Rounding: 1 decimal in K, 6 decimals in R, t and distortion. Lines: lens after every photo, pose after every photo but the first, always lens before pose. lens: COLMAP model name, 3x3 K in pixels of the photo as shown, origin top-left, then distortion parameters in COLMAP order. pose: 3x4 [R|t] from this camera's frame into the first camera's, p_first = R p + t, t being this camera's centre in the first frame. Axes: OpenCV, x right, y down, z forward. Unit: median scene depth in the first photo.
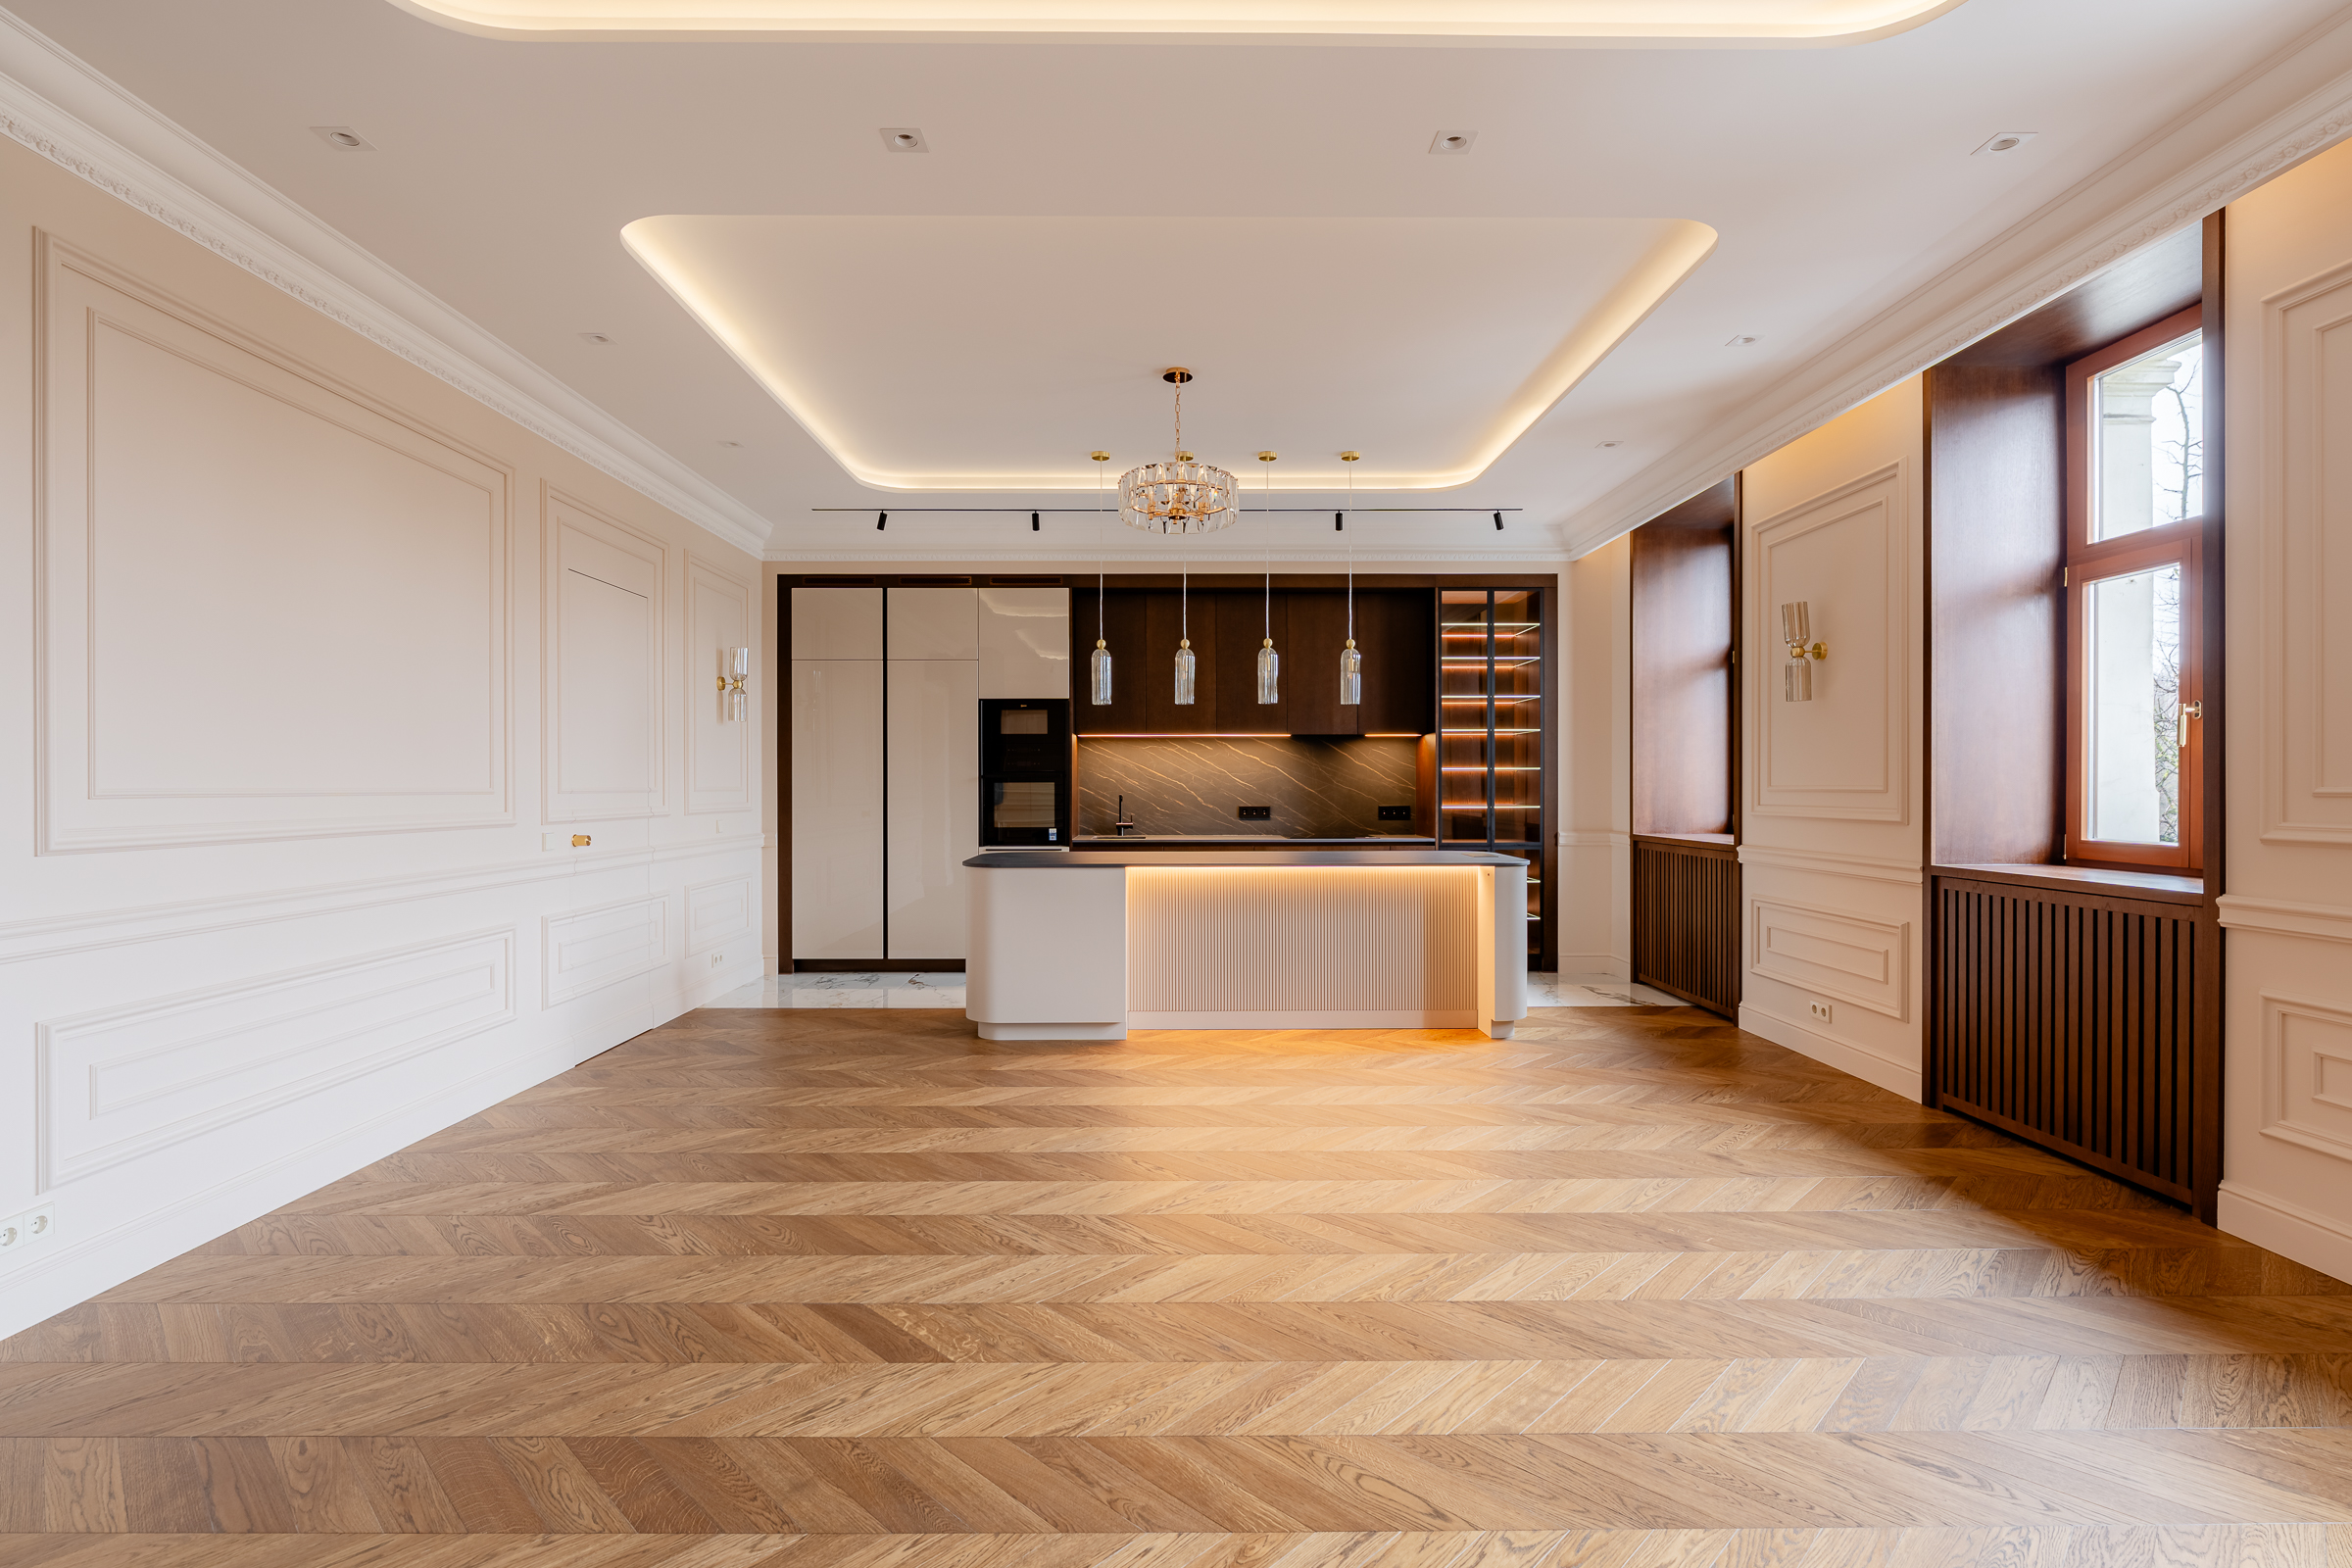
lens RADIAL K [[1124.7, 0, 1167.8], [0, 1124.7, 786.6], [0, 0, 1]] dist [-0.000981, -0.000538]
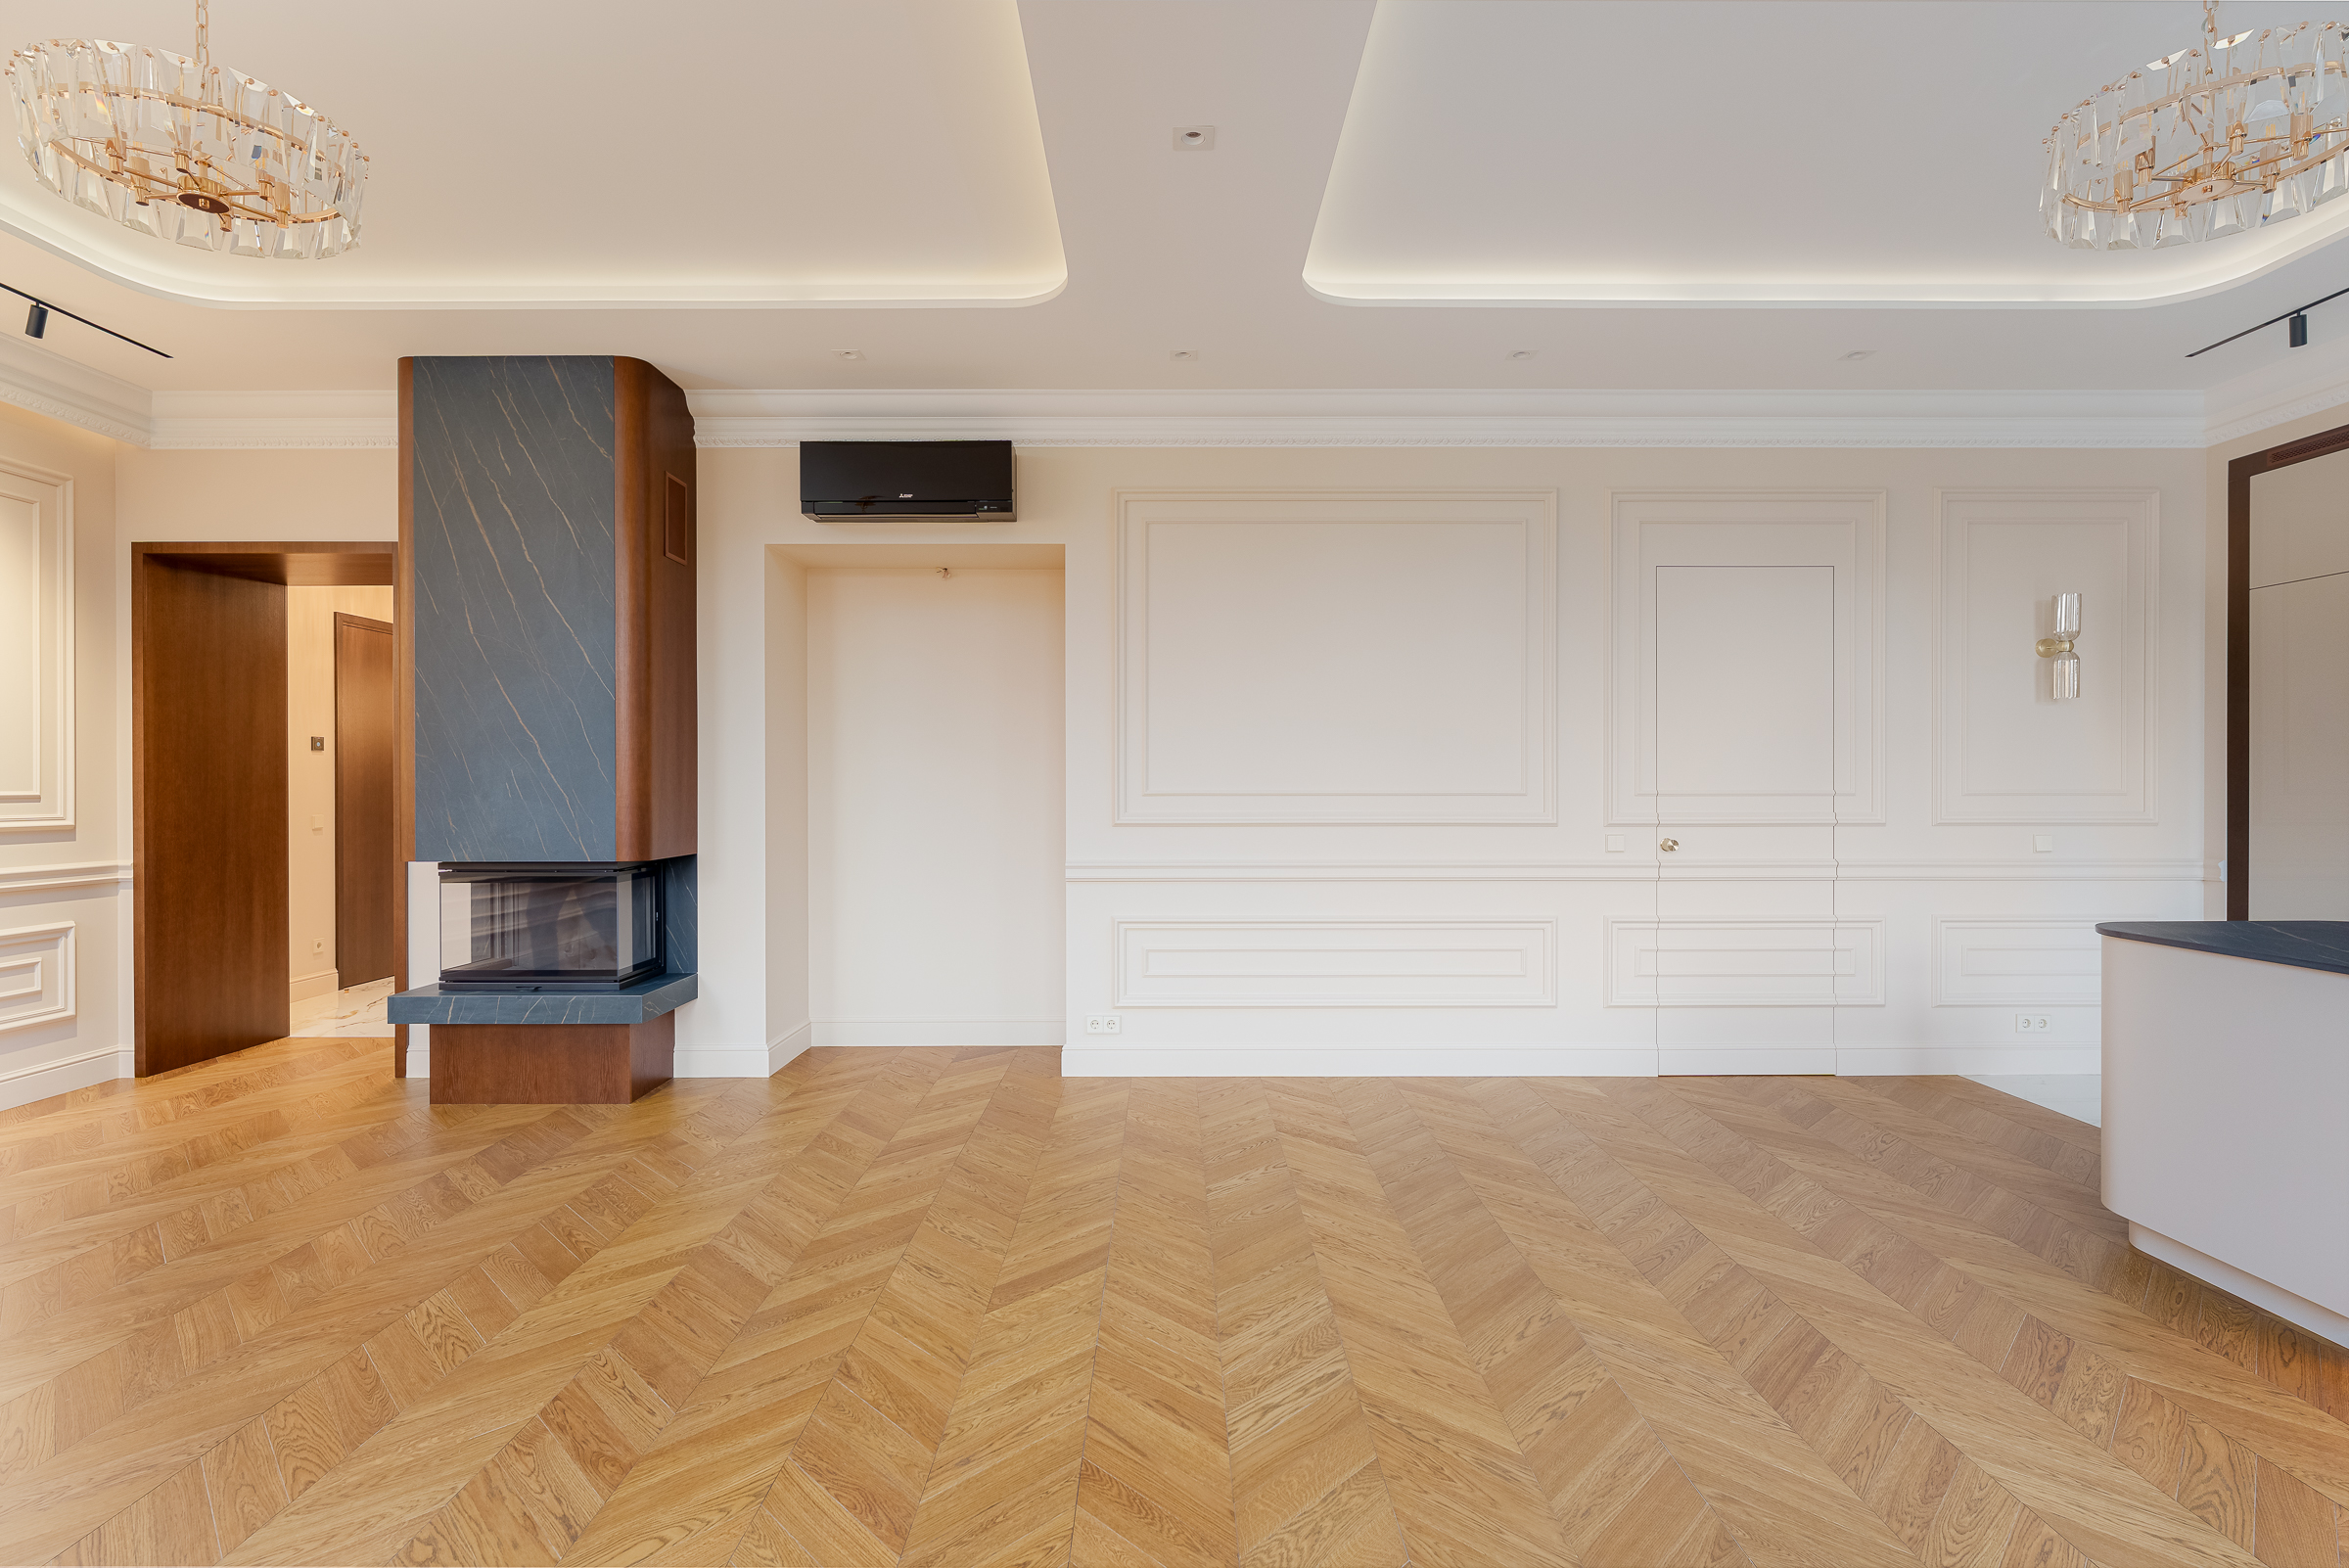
lens RADIAL K [[1123.3, 0, 1171.6], [0, 1123.3, 782.6], [0, 0, 1]] dist [-0.000981, -0.000538]
pose [[-0.007857, 0.000124, -0.999969, 0.321964], [-0.000191, 1.000000, 0.000125, -0.004034], [0.999969, 0.000192, -0.007857, 0.419549]]
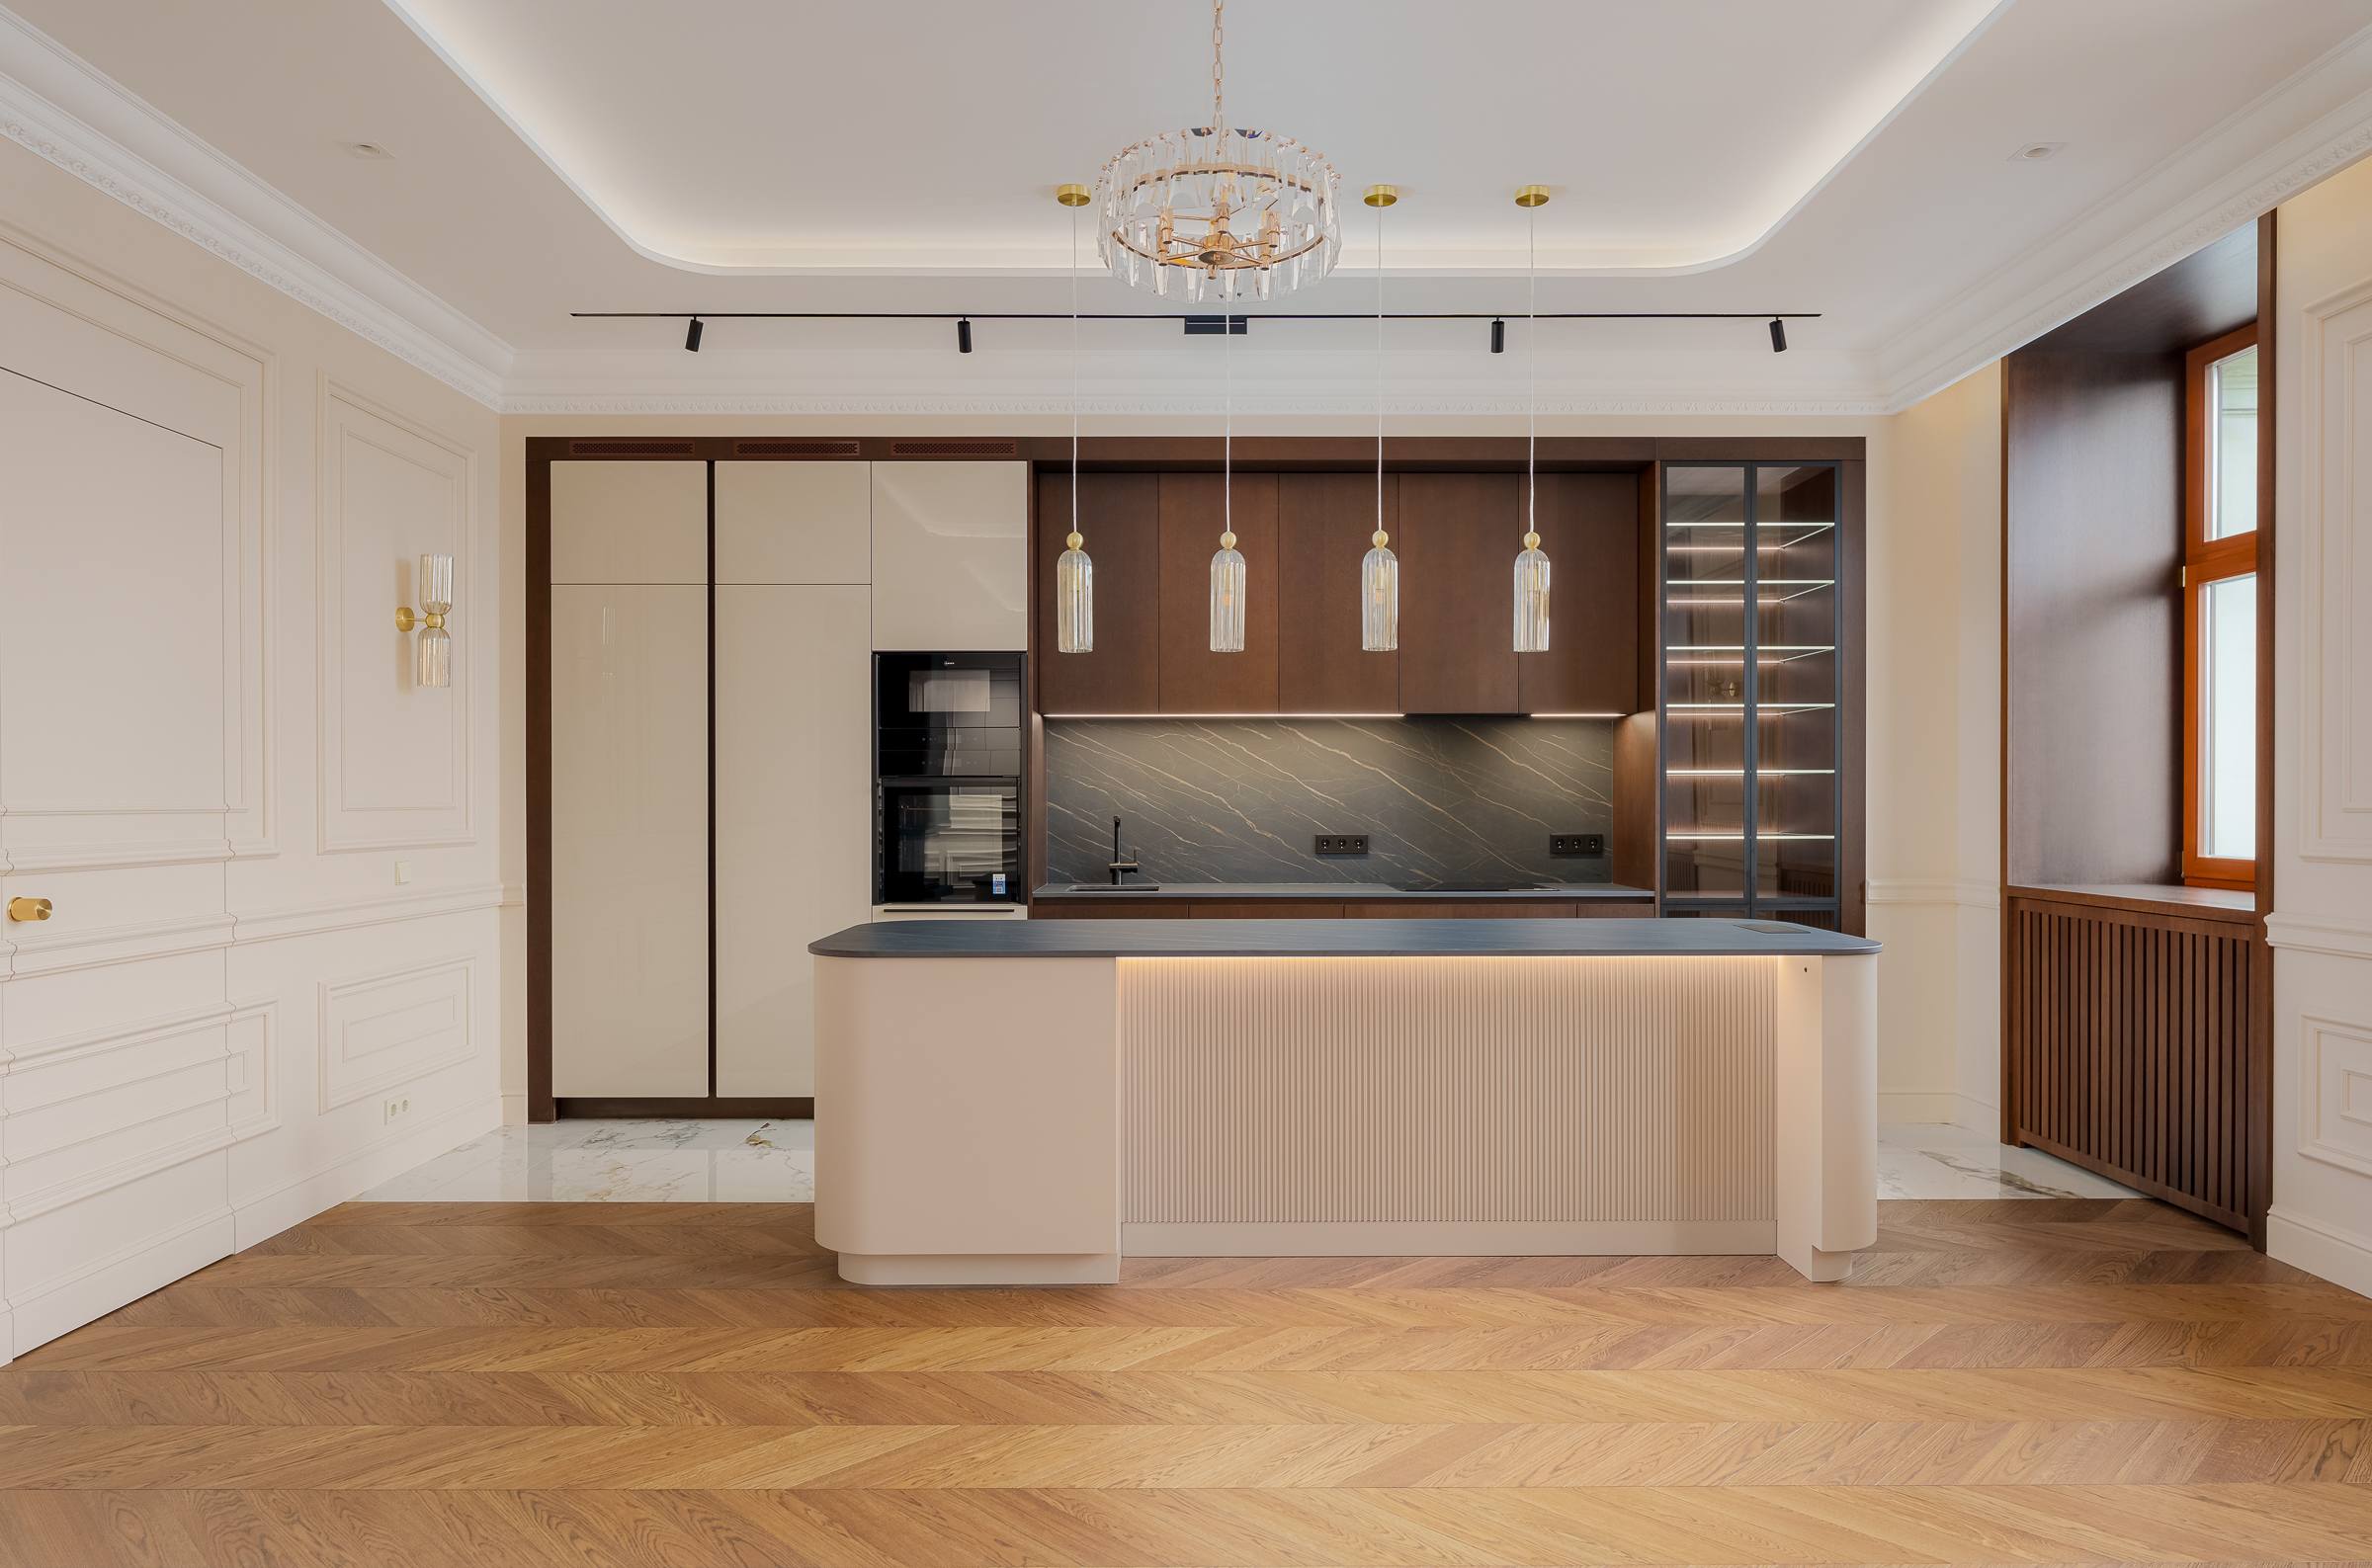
lens RADIAL K [[1487.9, 0, 1189.8], [0, 1487.9, 805.2], [0, 0, 1]] dist [-0.003296, 0.000753]
pose [[0.999994, 0.000529, -0.003484, -0.000670], [-0.000520, 0.999996, 0.002677, -0.000555], [0.003486, -0.002676, 0.999990, 0.244538]]
